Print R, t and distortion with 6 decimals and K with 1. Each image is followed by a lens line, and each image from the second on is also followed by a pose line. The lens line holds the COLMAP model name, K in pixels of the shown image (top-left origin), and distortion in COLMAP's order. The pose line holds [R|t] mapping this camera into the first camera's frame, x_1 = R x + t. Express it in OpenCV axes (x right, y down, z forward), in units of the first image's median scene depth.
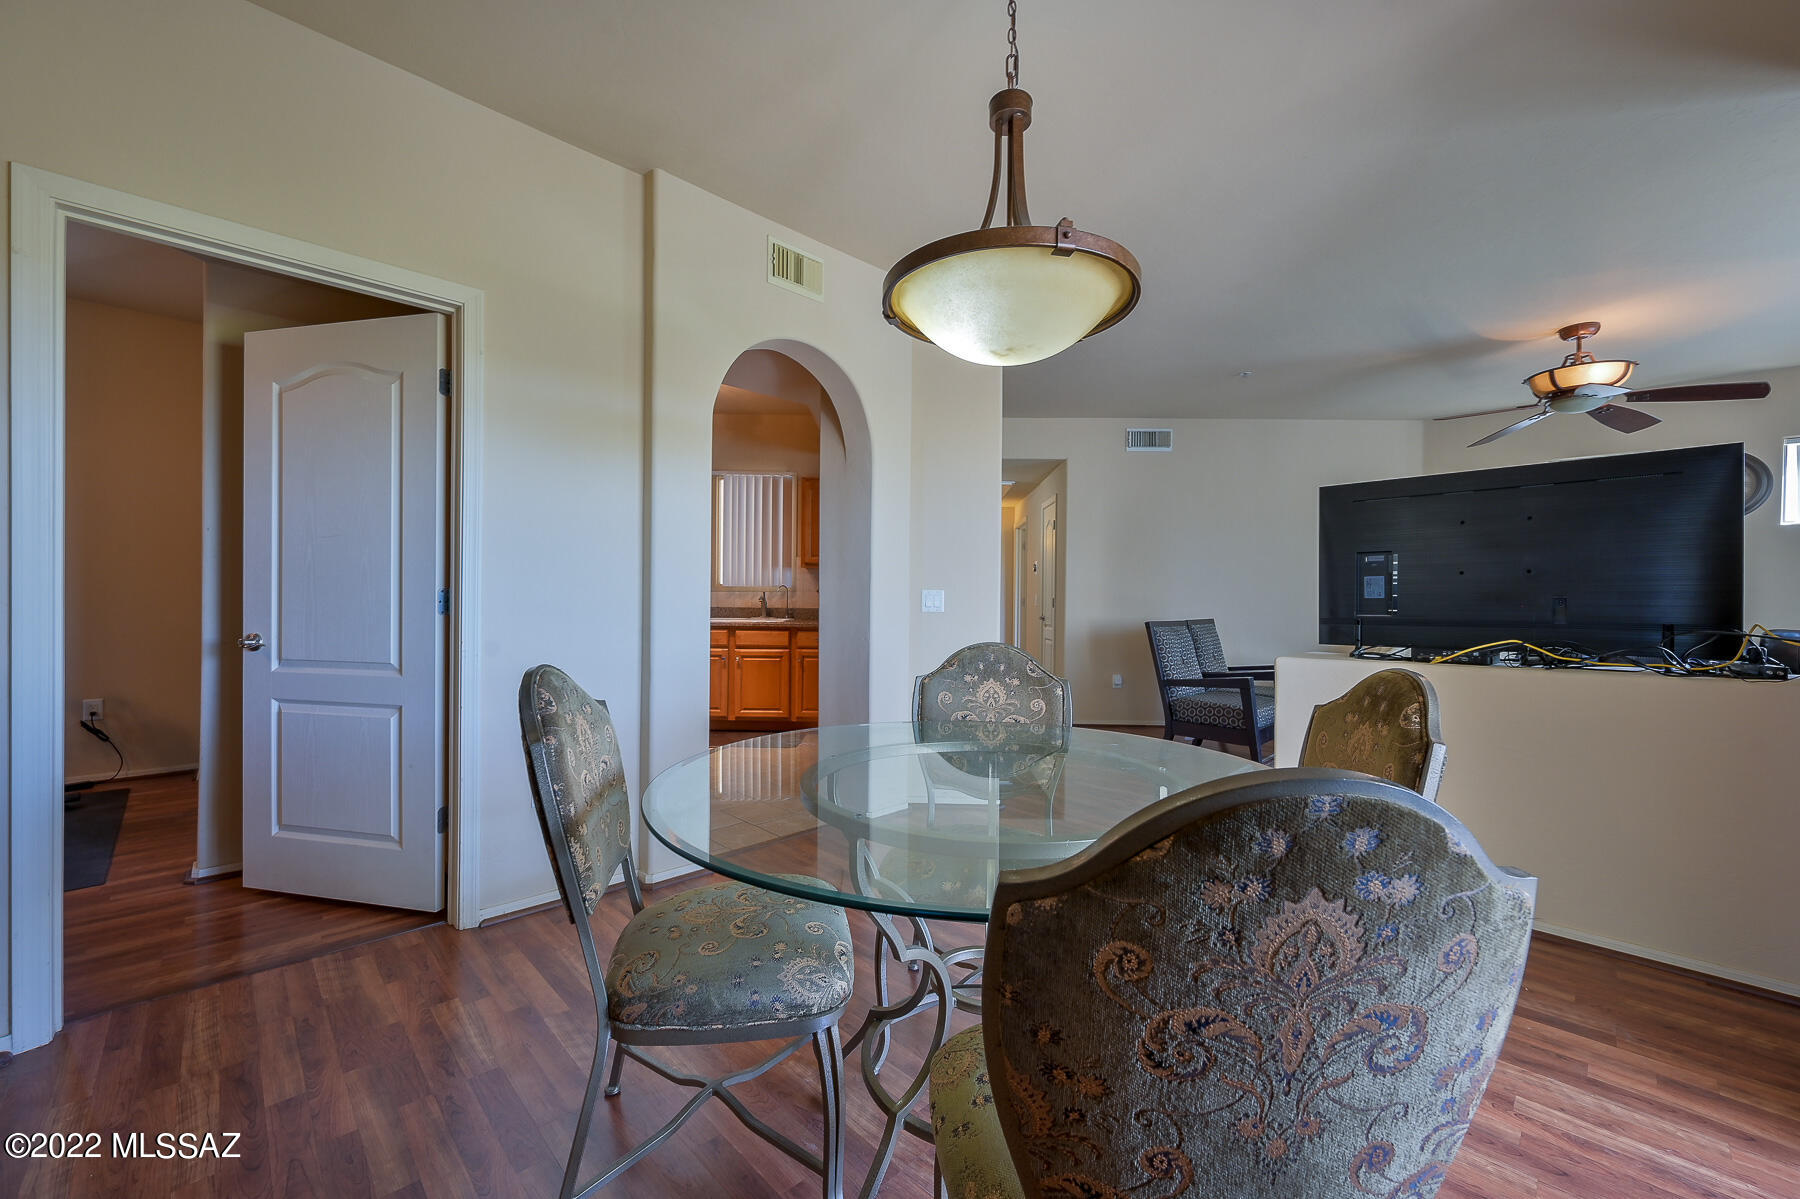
lens RADIAL K [[705.1, 0, 889.8], [0, 705.1, 598.8], [0, 0, 1]] dist [-0.004993, 0.000185]
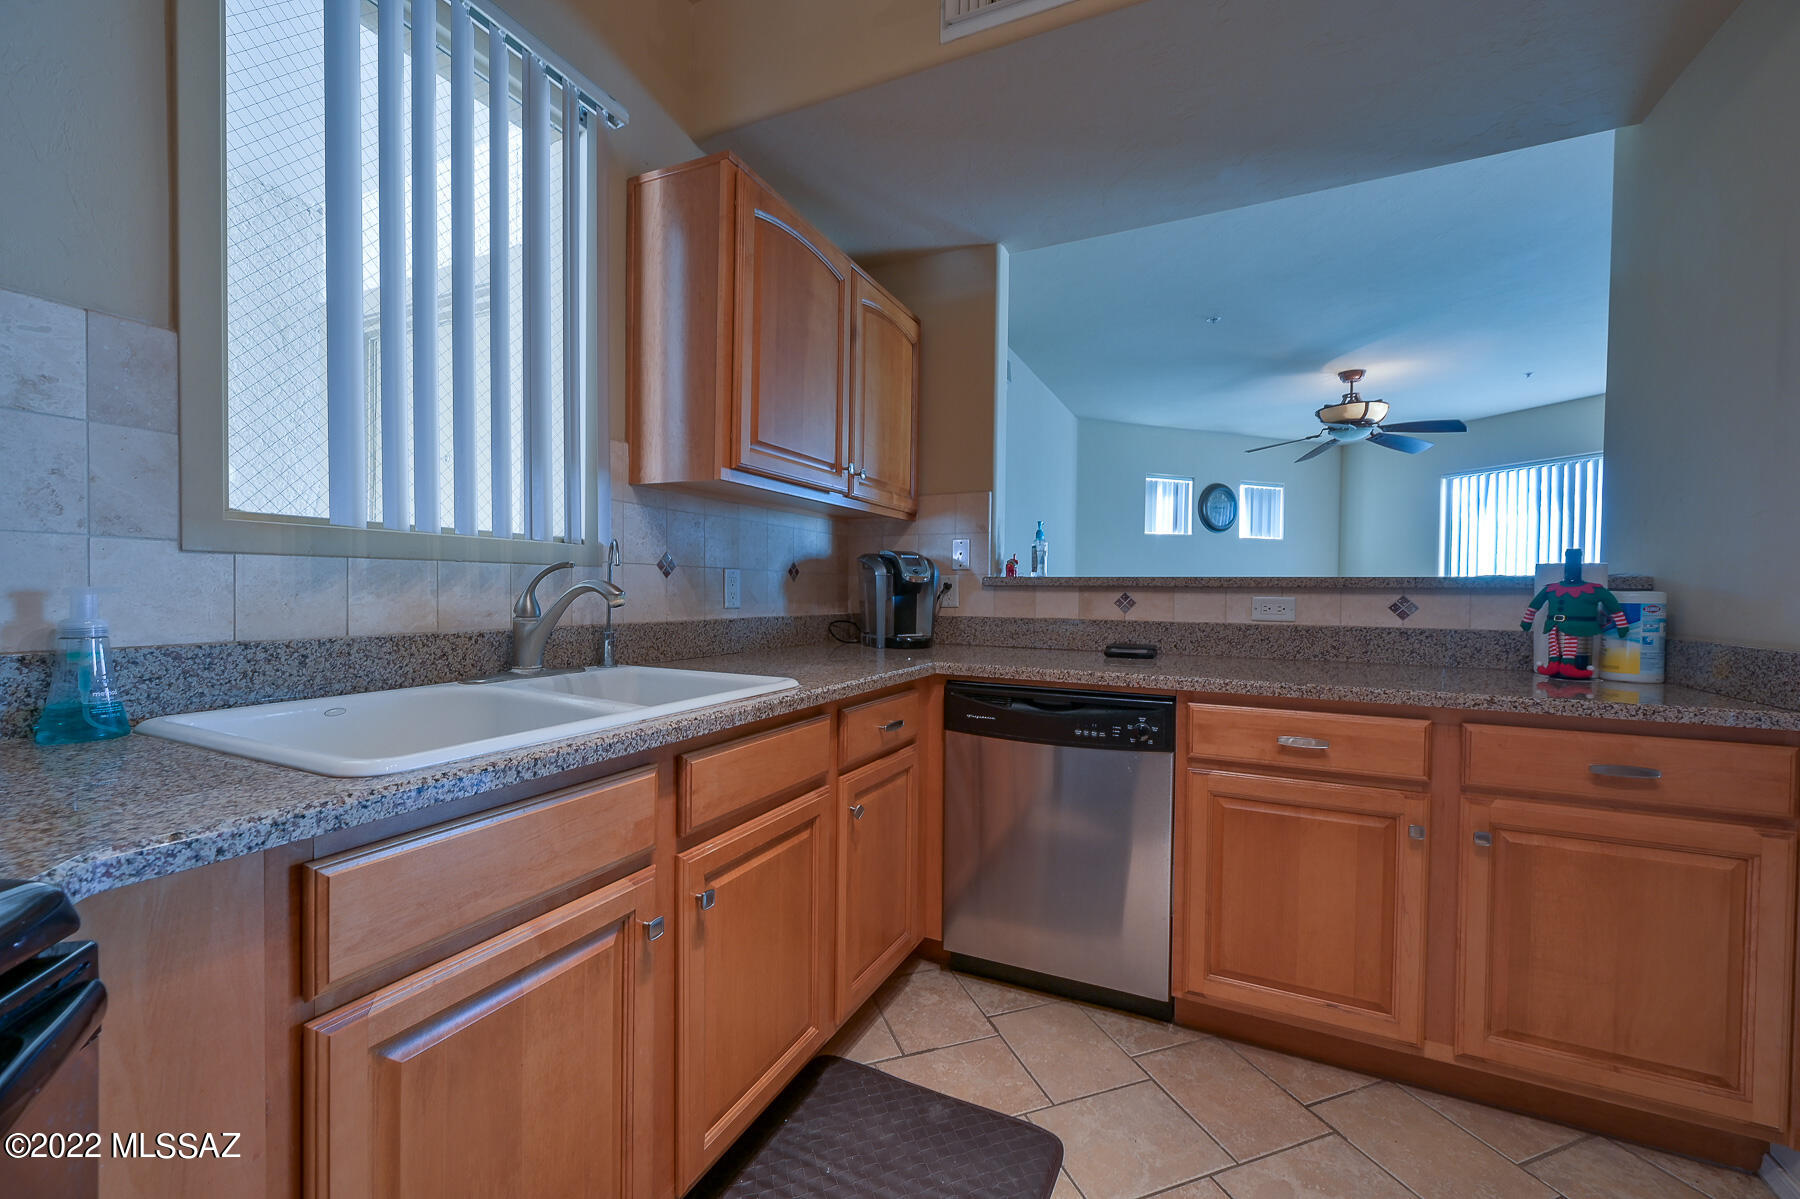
lens RADIAL K [[705.1, 0, 902.2], [0, 705.1, 601.3], [0, 0, 1]] dist [-0.004993, 0.000185]
pose [[0.415969, -0.022569, 0.909099, -0.372549], [-0.006393, 0.999595, 0.027740, -0.004731], [-0.909356, -0.017351, 0.415656, 0.868209]]
